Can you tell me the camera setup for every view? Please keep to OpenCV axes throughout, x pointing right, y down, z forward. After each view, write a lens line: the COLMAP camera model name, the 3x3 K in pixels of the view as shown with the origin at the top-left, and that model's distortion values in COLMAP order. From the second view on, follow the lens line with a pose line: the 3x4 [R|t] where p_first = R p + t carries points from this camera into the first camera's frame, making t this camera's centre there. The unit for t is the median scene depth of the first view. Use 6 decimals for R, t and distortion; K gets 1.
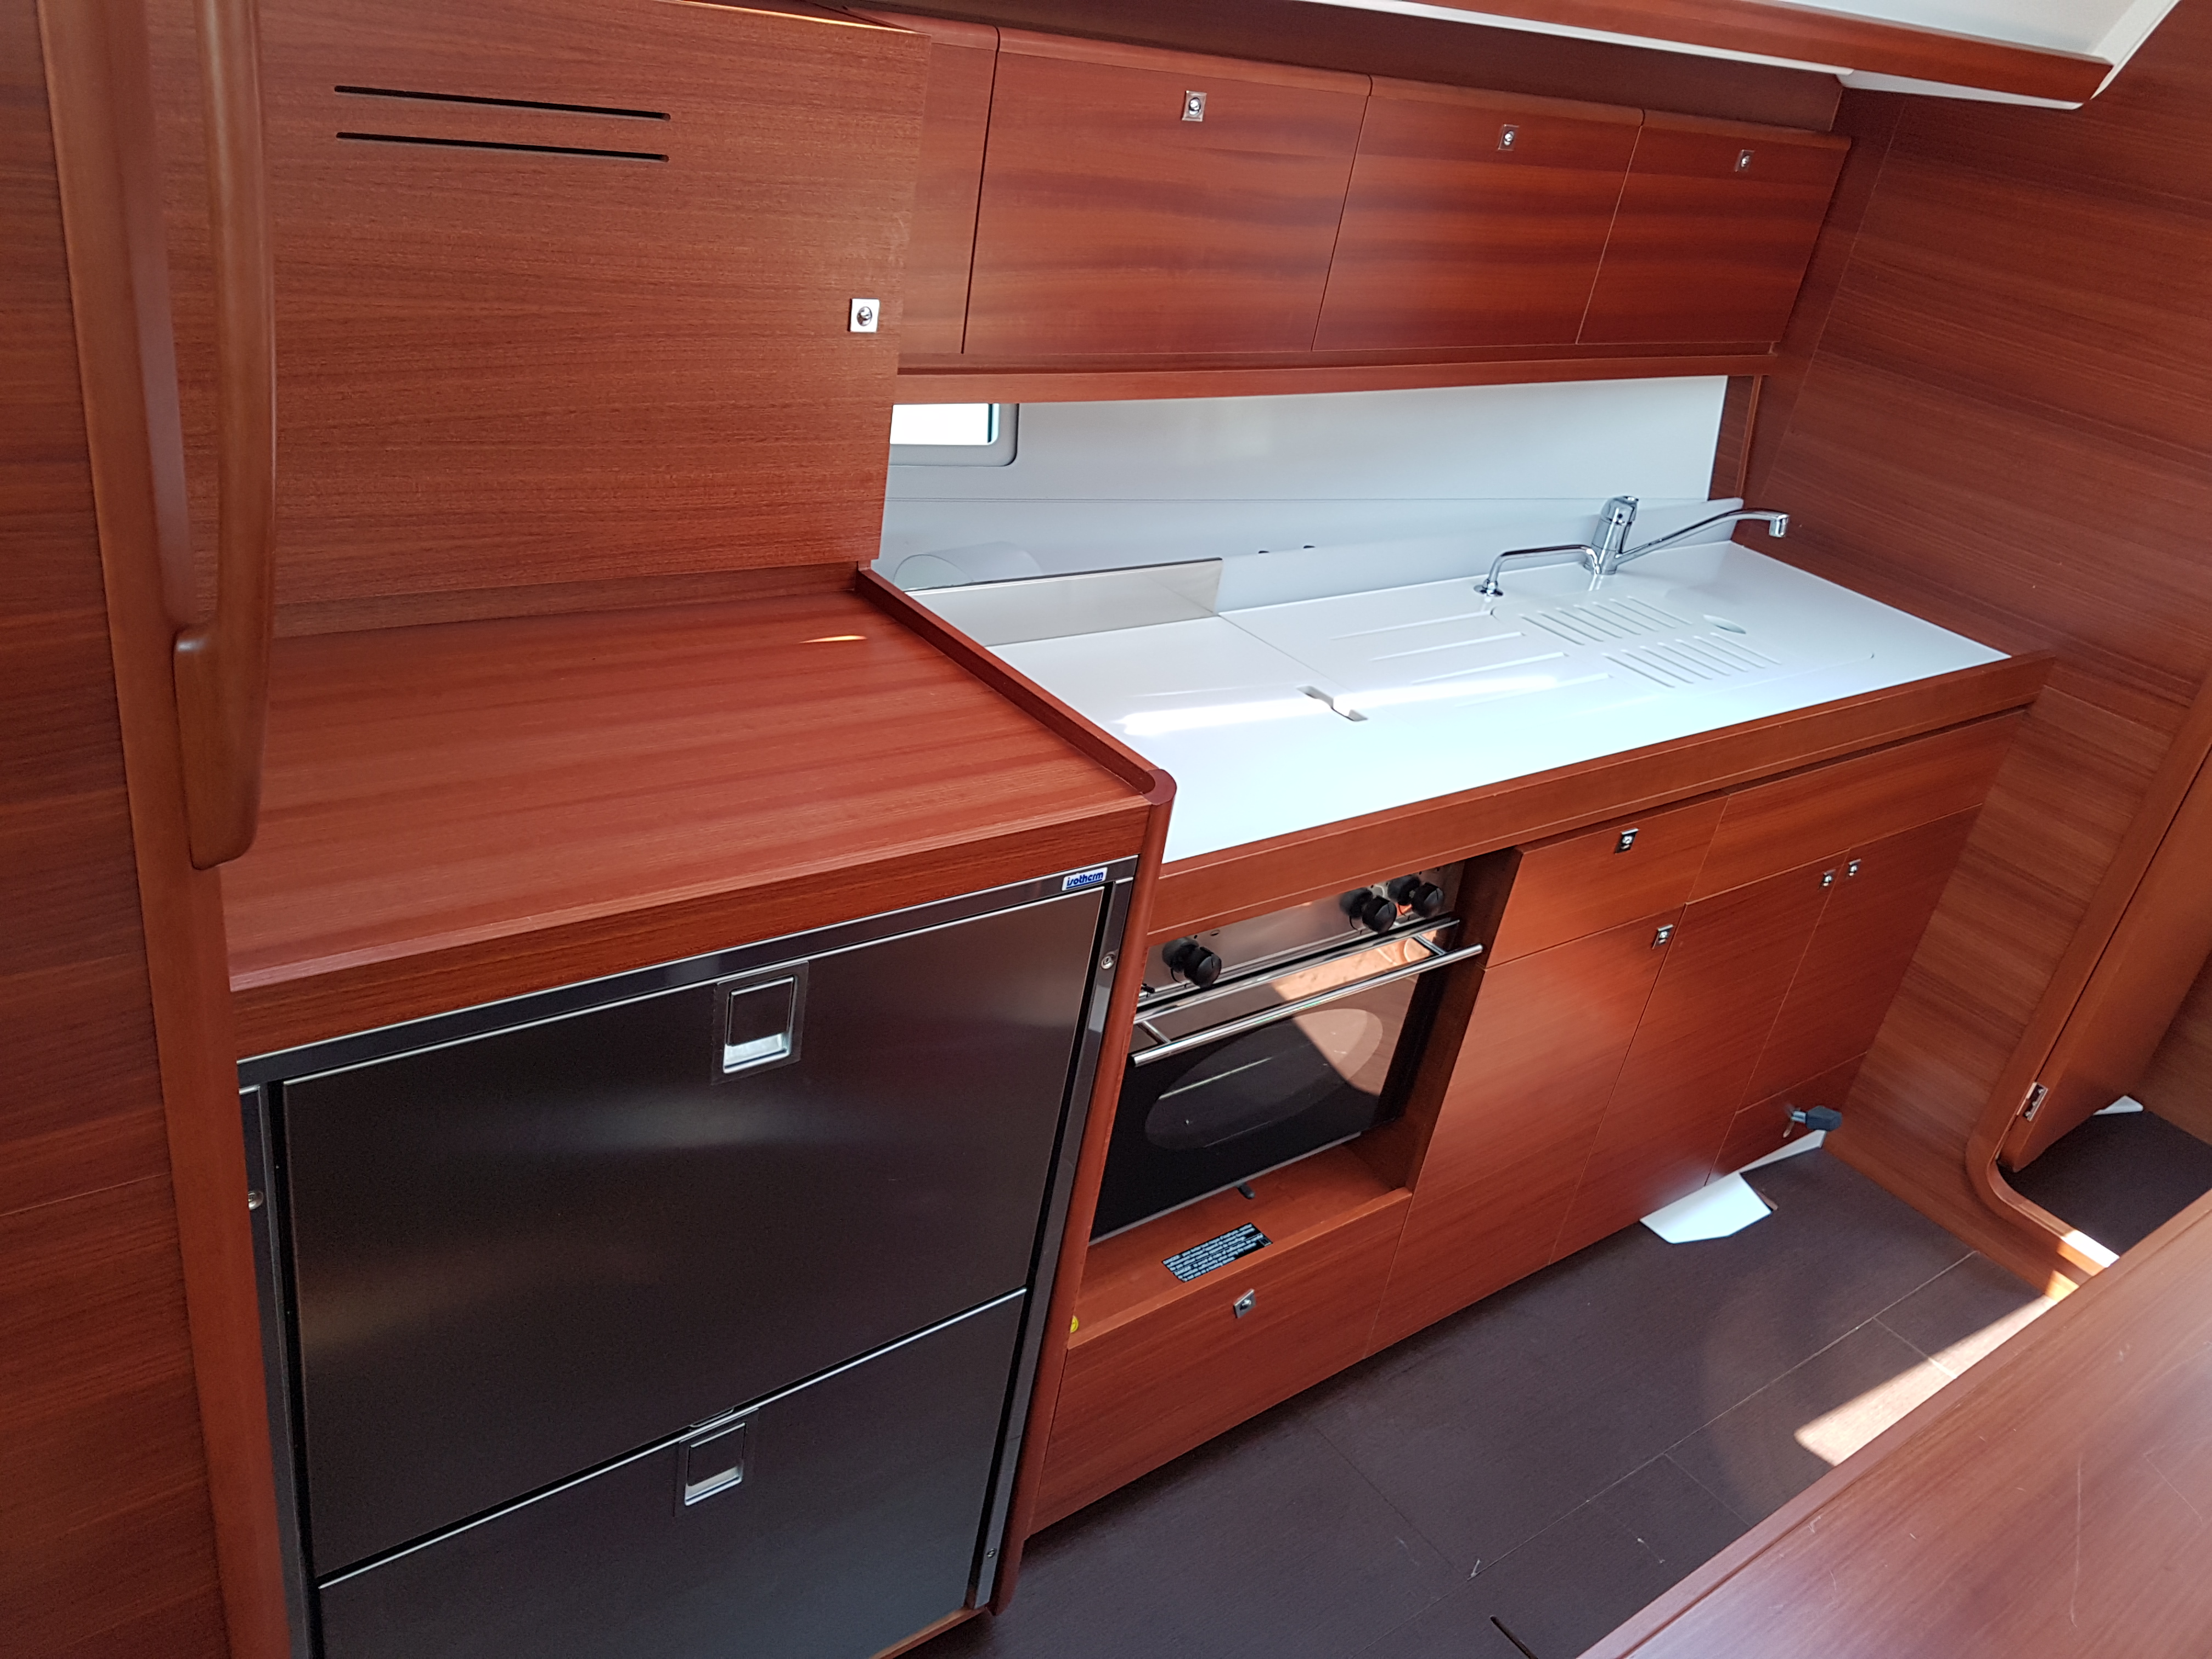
lens RADIAL K [[1765.1, 0, 1087.6], [0, 1765.1, 867.9], [0, 0, 1]] dist [0.276088, -0.488910]
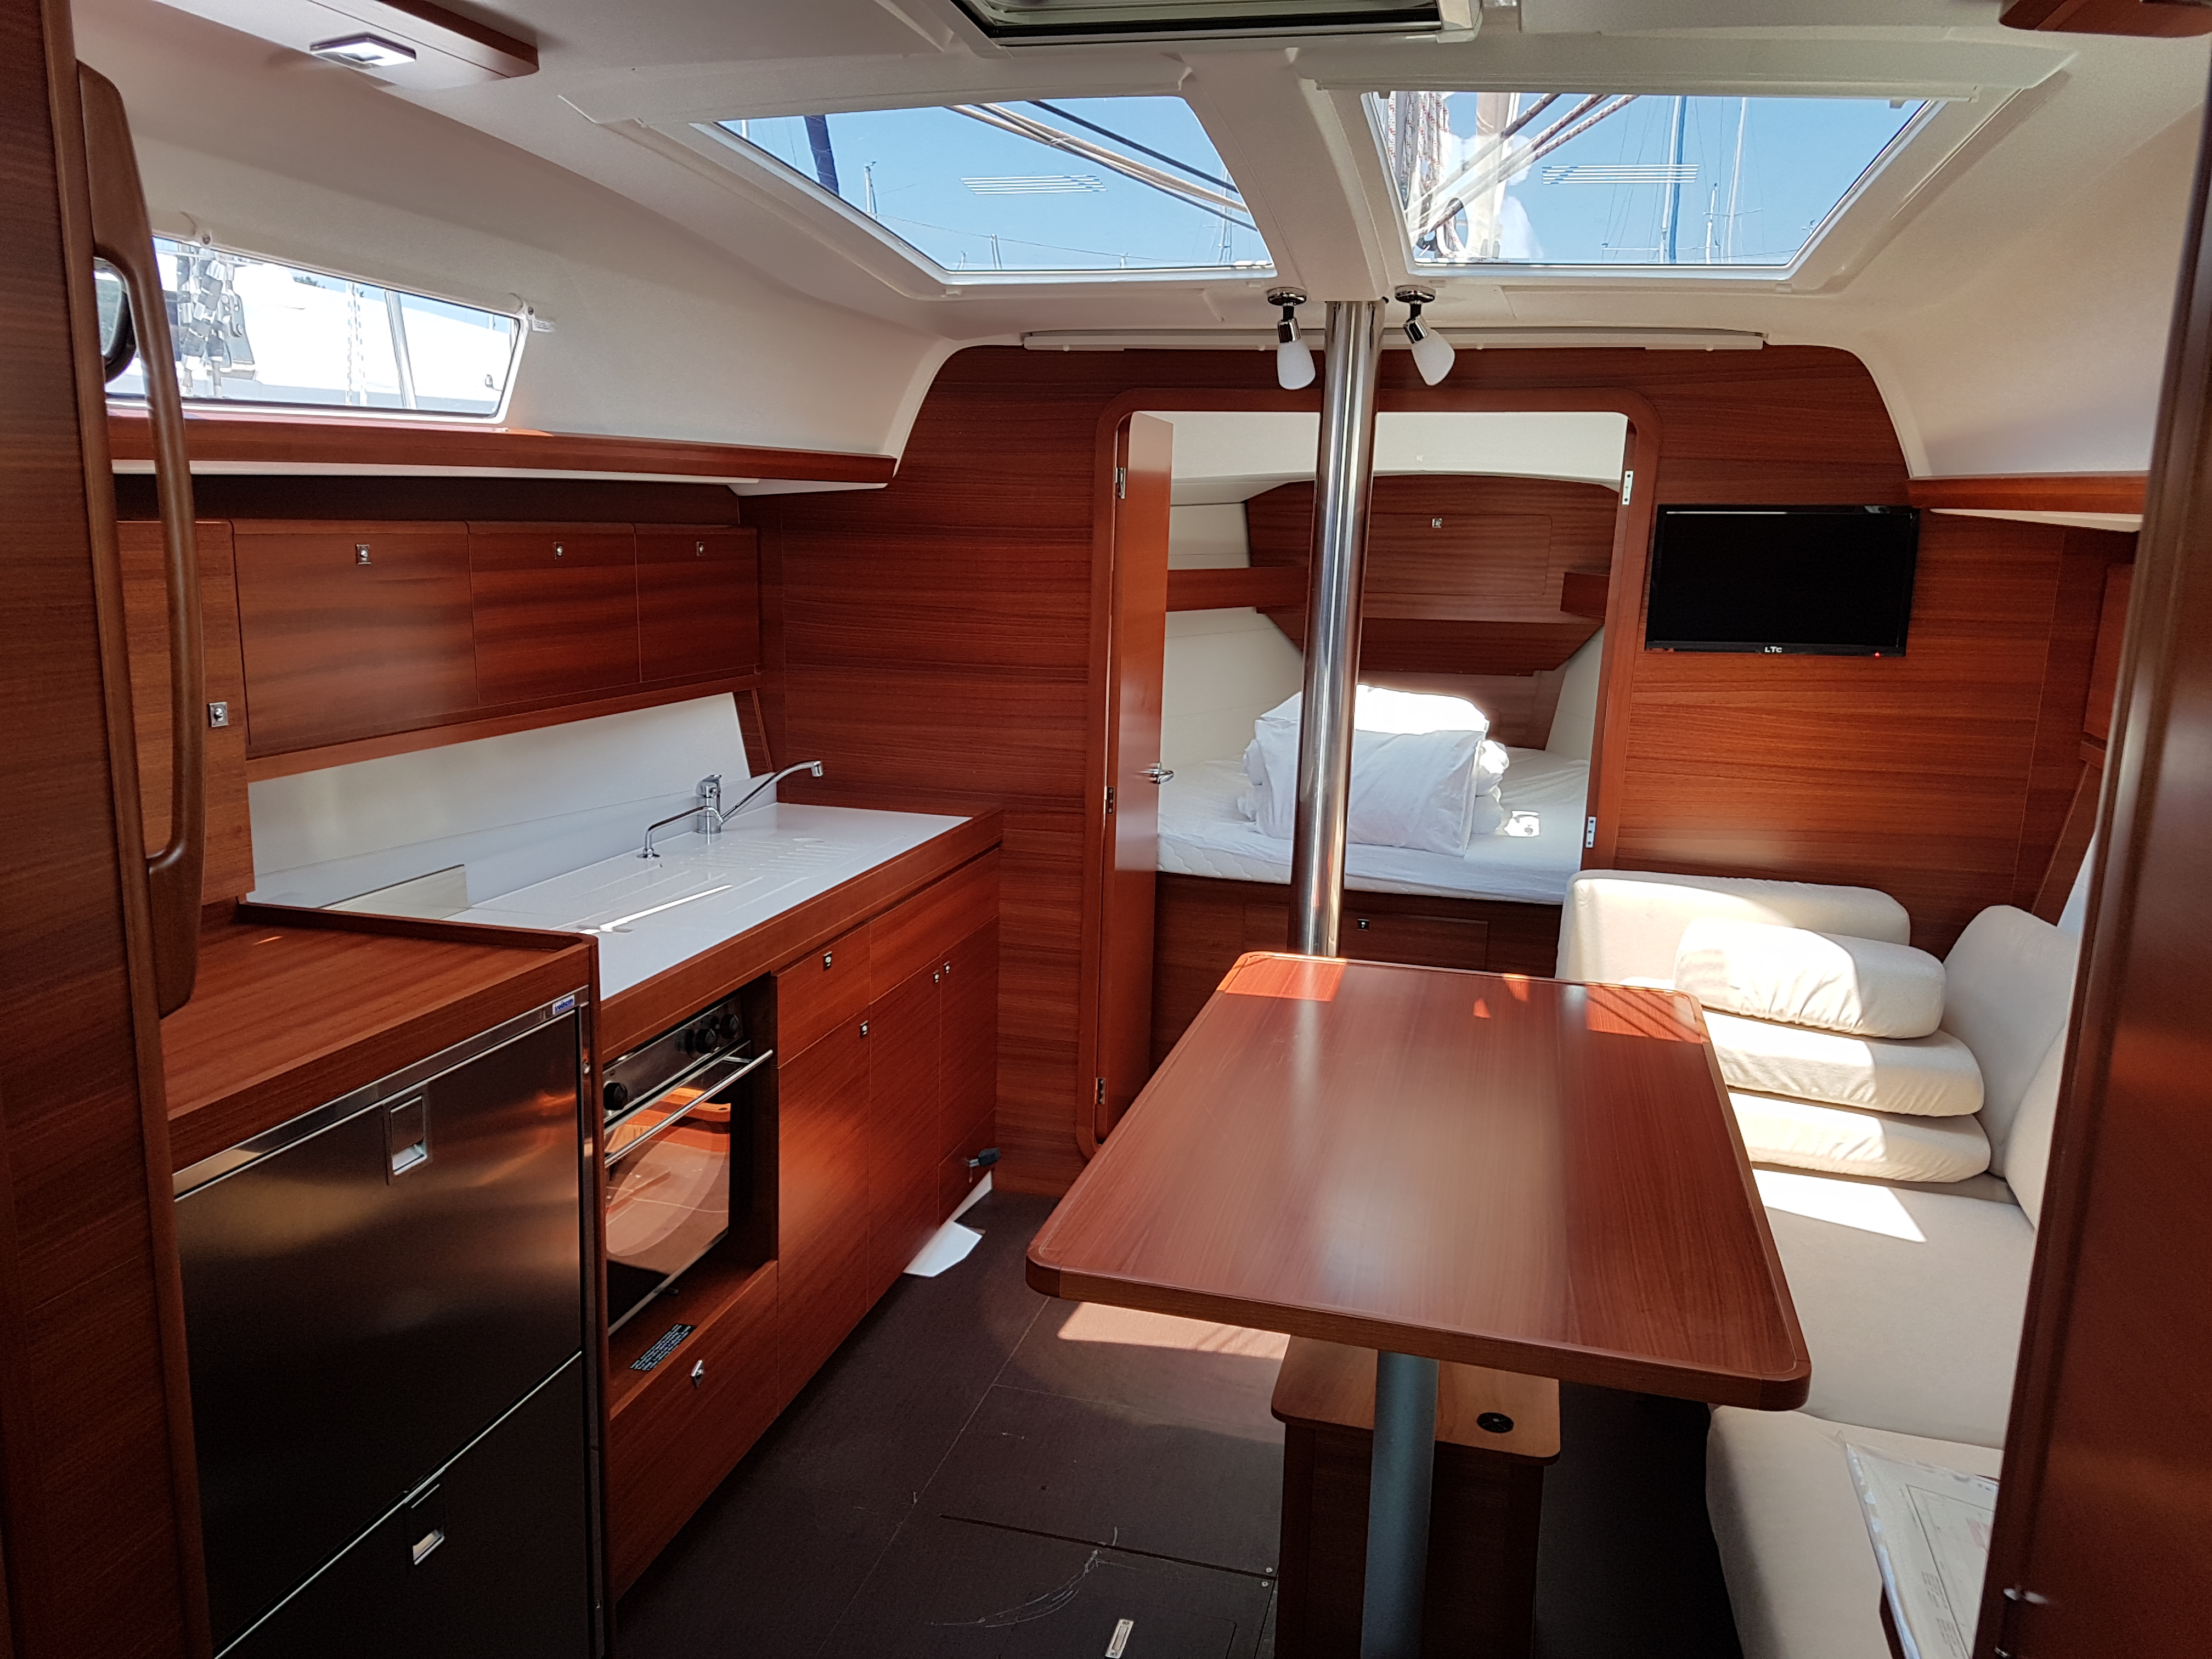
lens RADIAL K [[1765.1, 0, 1087.6], [0, 1765.1, 867.9], [0, 0, 1]] dist [0.276088, -0.488910]
pose [[0.797504, -0.263350, 0.542802, -0.246248], [0.382047, 0.916766, -0.116531, 0.136616], [-0.466934, 0.300310, 0.831737, -0.268771]]
